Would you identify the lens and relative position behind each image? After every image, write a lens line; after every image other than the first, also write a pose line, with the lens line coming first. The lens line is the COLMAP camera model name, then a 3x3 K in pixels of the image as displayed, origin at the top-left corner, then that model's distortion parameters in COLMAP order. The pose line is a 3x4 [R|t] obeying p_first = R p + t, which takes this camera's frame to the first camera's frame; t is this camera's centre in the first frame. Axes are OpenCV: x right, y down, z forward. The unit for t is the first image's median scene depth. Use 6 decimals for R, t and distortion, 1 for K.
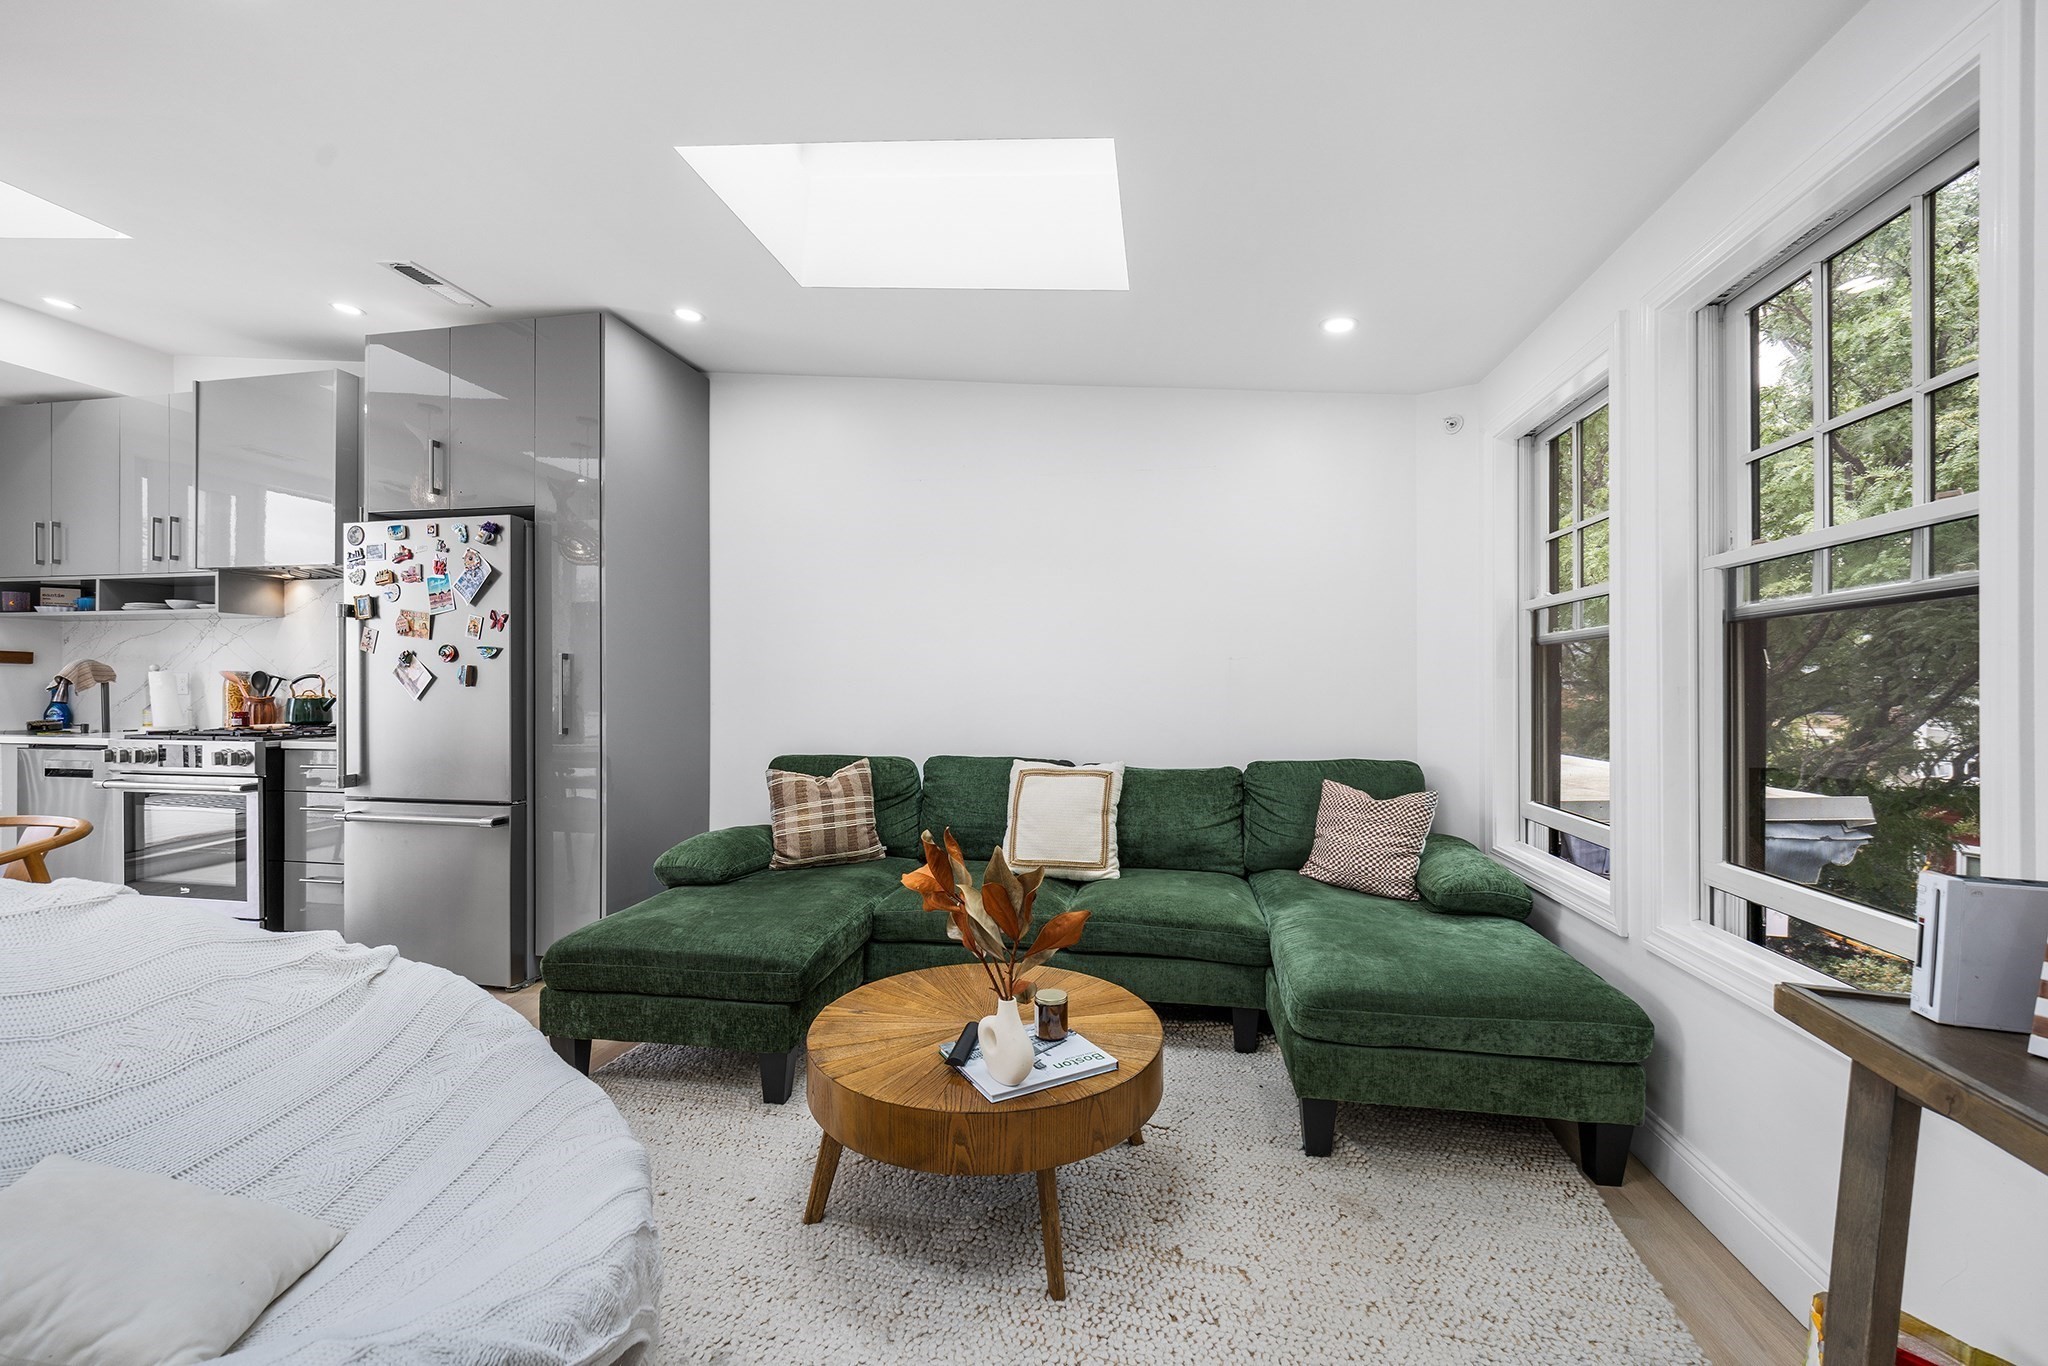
lens RADIAL K [[814.0, 0, 1018.5], [0, 814.0, 691.0], [0, 0, 1]] dist [0.004709, -0.000585]
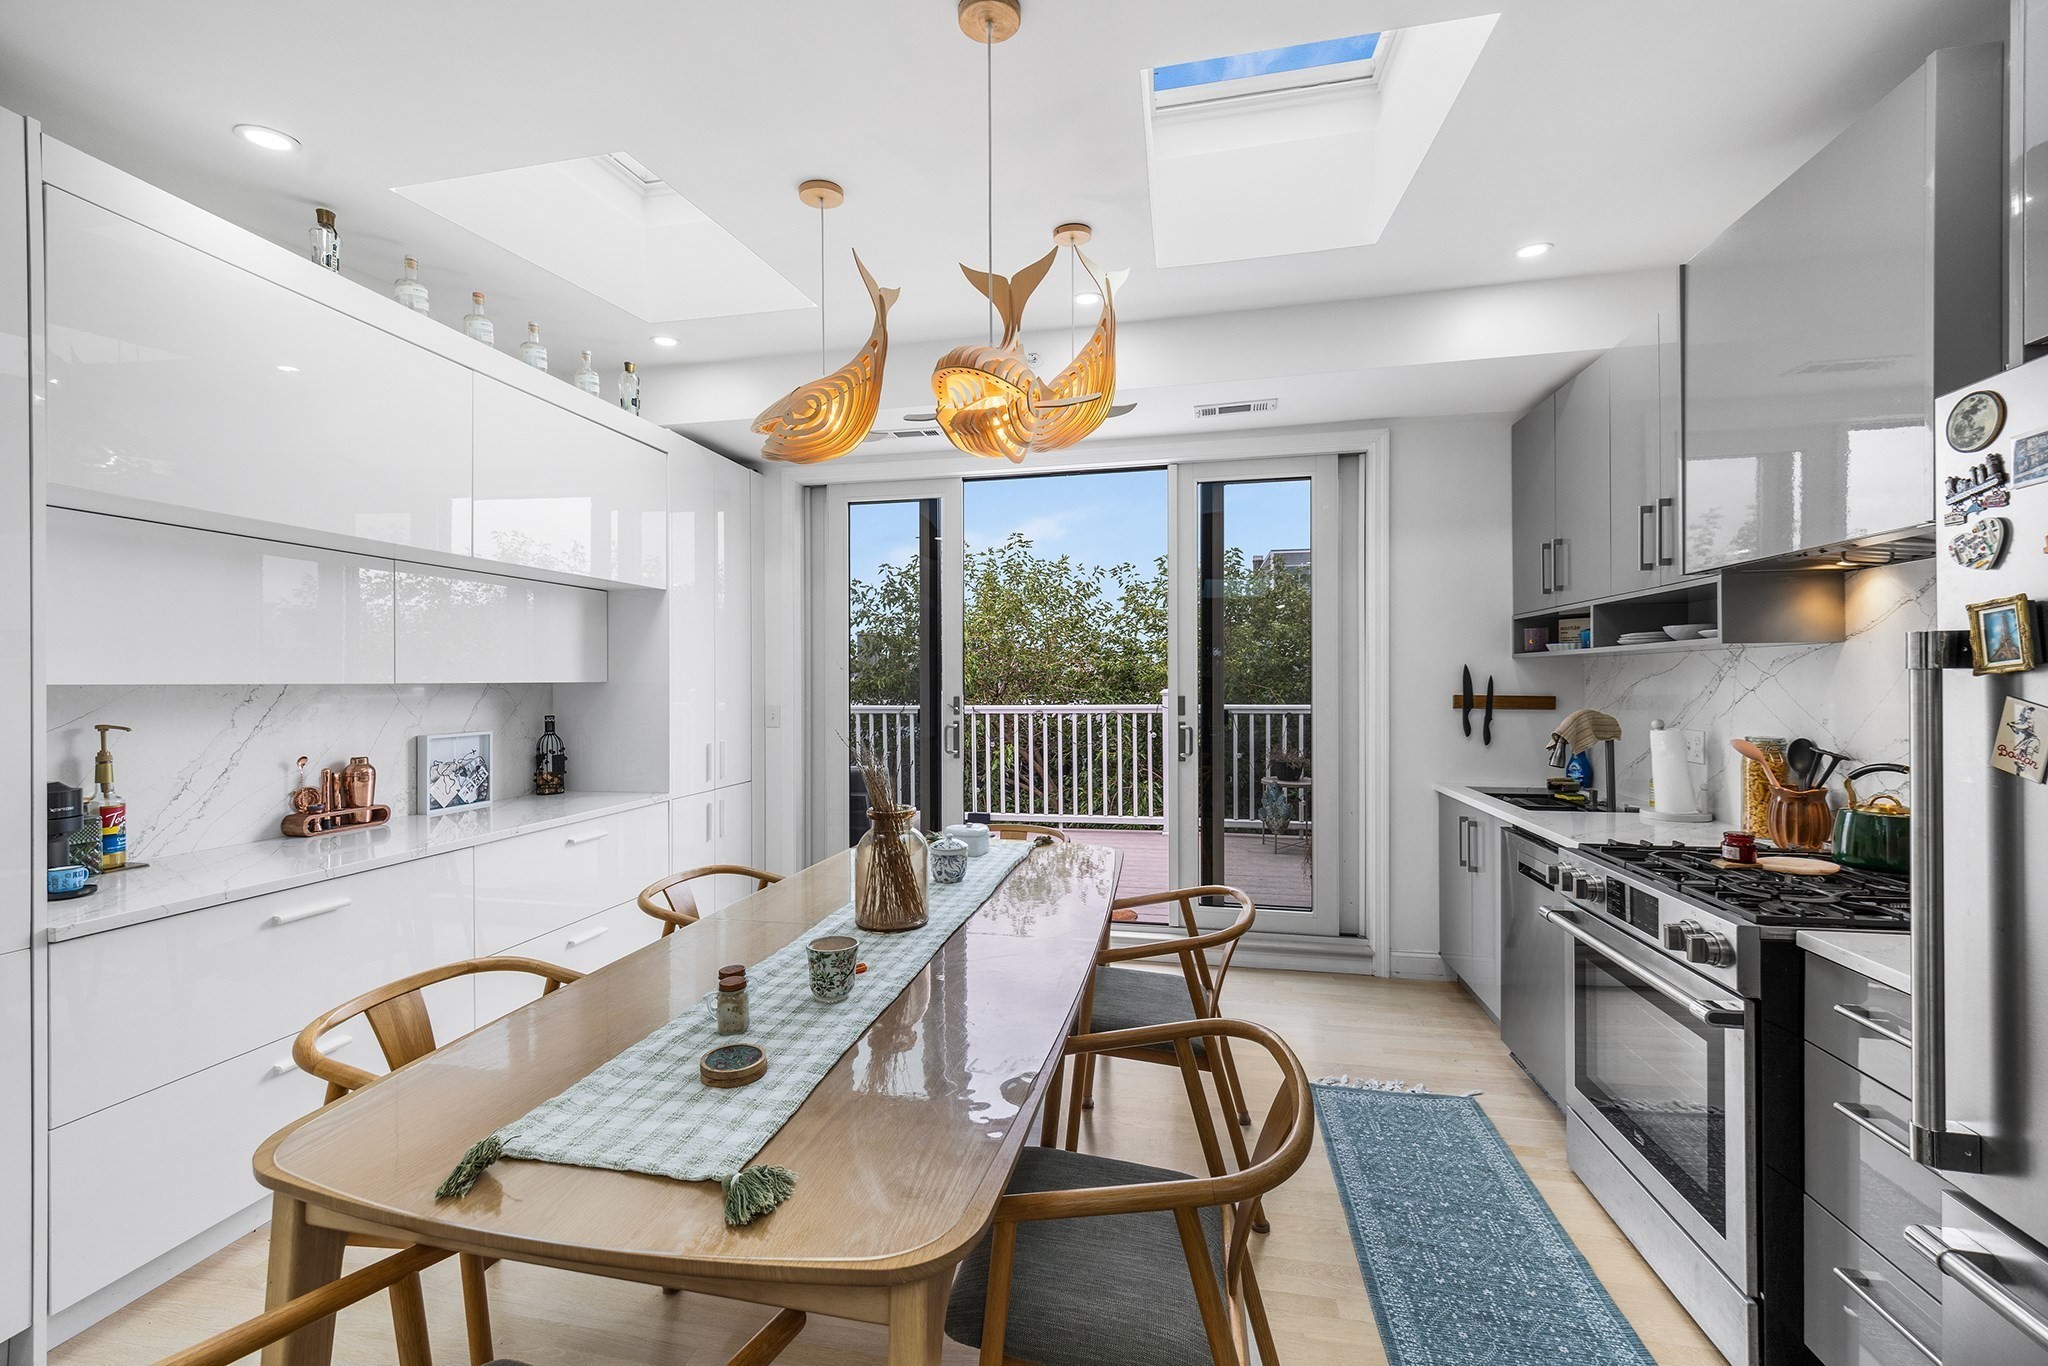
lens RADIAL K [[814.0, 0, 1017.8], [0, 814.0, 685.3], [0, 0, 1]] dist [0.004709, -0.000585]
pose [[-0.009252, 0.001468, -0.999956, -0.380171], [0.002420, 0.999996, 0.001445, -0.067565], [0.999954, -0.002406, -0.009256, 0.490439]]
